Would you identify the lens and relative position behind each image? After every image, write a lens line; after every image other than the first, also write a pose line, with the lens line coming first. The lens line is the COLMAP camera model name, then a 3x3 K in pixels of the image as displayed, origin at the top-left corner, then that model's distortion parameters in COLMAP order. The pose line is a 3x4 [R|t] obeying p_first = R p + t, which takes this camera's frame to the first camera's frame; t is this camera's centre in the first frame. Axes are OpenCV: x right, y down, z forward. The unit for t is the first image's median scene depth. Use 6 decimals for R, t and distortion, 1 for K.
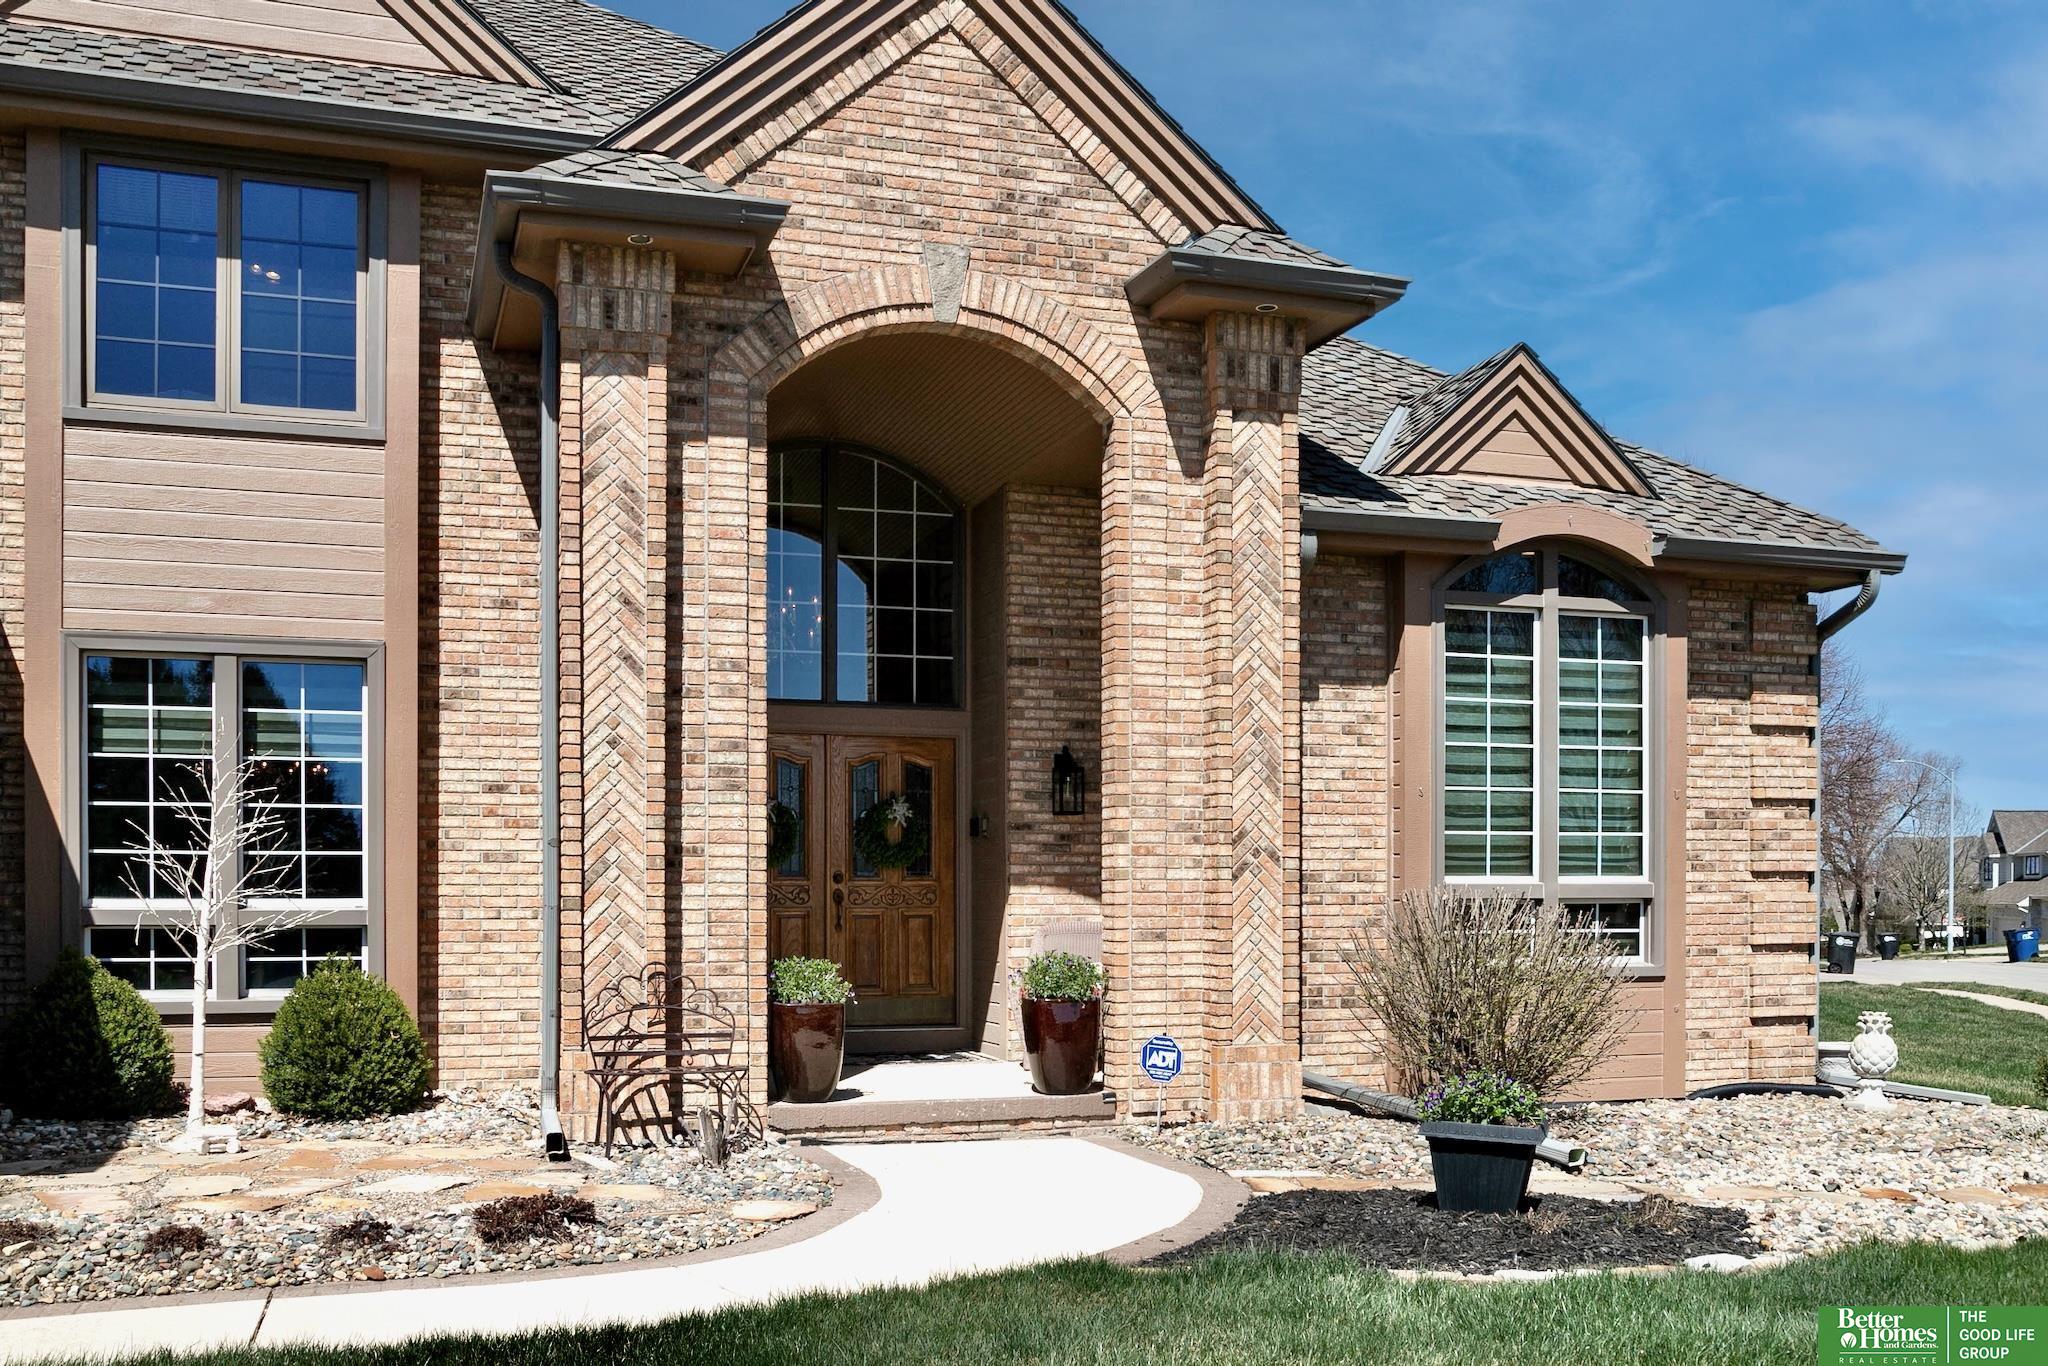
lens RADIAL K [[1766.8, 0, 1026.2], [0, 1766.8, 900.2], [0, 0, 1]] dist [-0.046332, 0.011373]
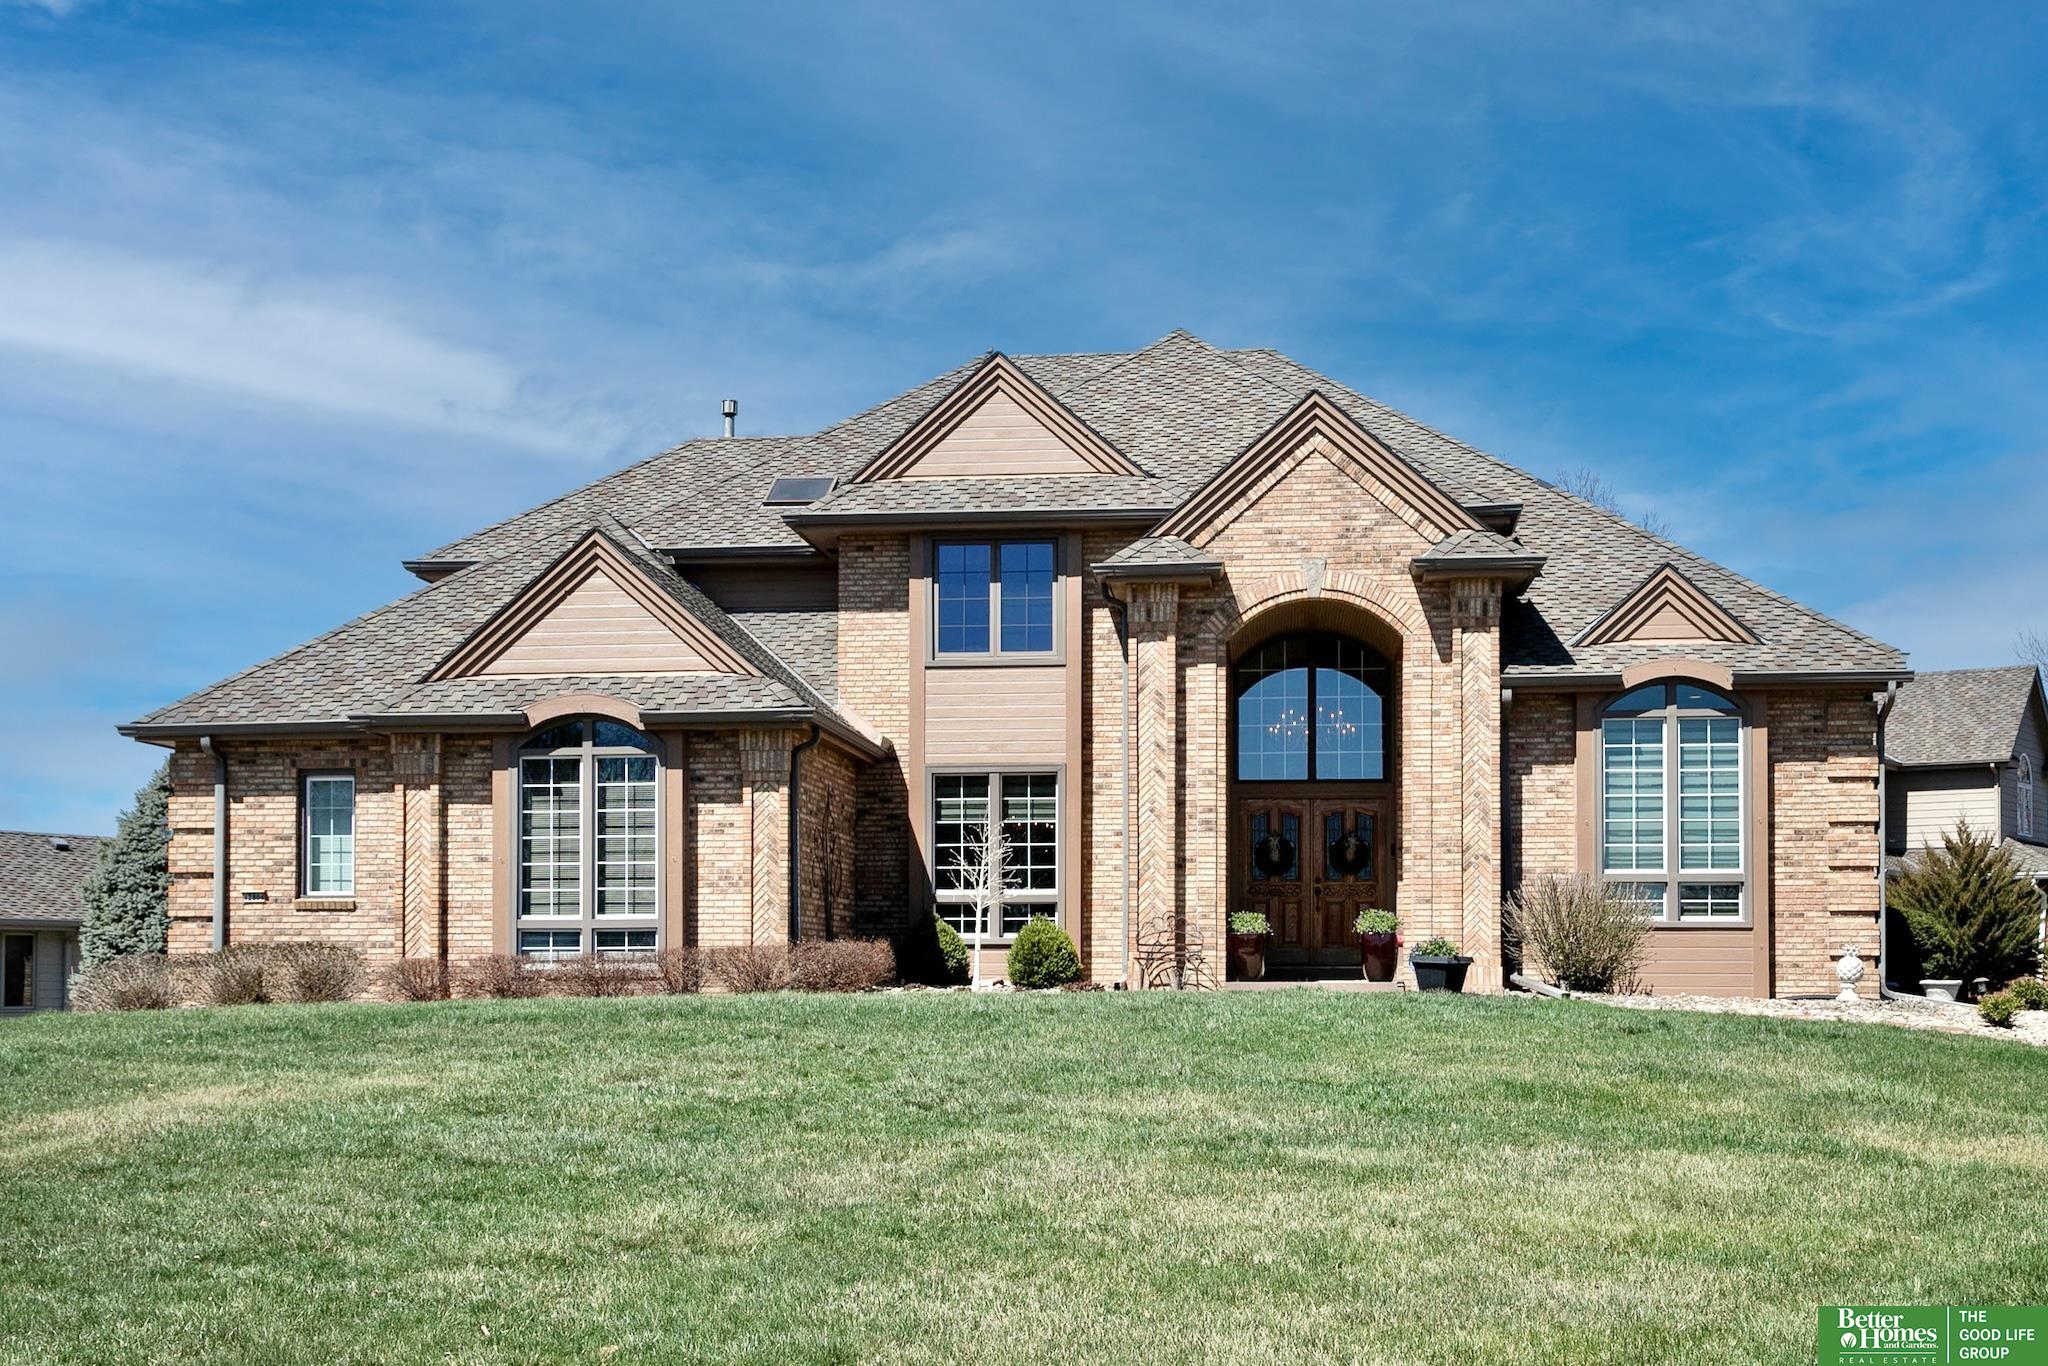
lens RADIAL K [[2079.8, 0, 1024.0], [0, 2079.8, 683.0], [0, 0, 1]] dist [0.161440, 0.004785]
pose [[0.902492, -0.058597, -0.426703, 0.658484], [-0.000466, 0.990569, -0.137014, 0.096761], [0.430707, 0.123853, 0.893953, -1.253326]]
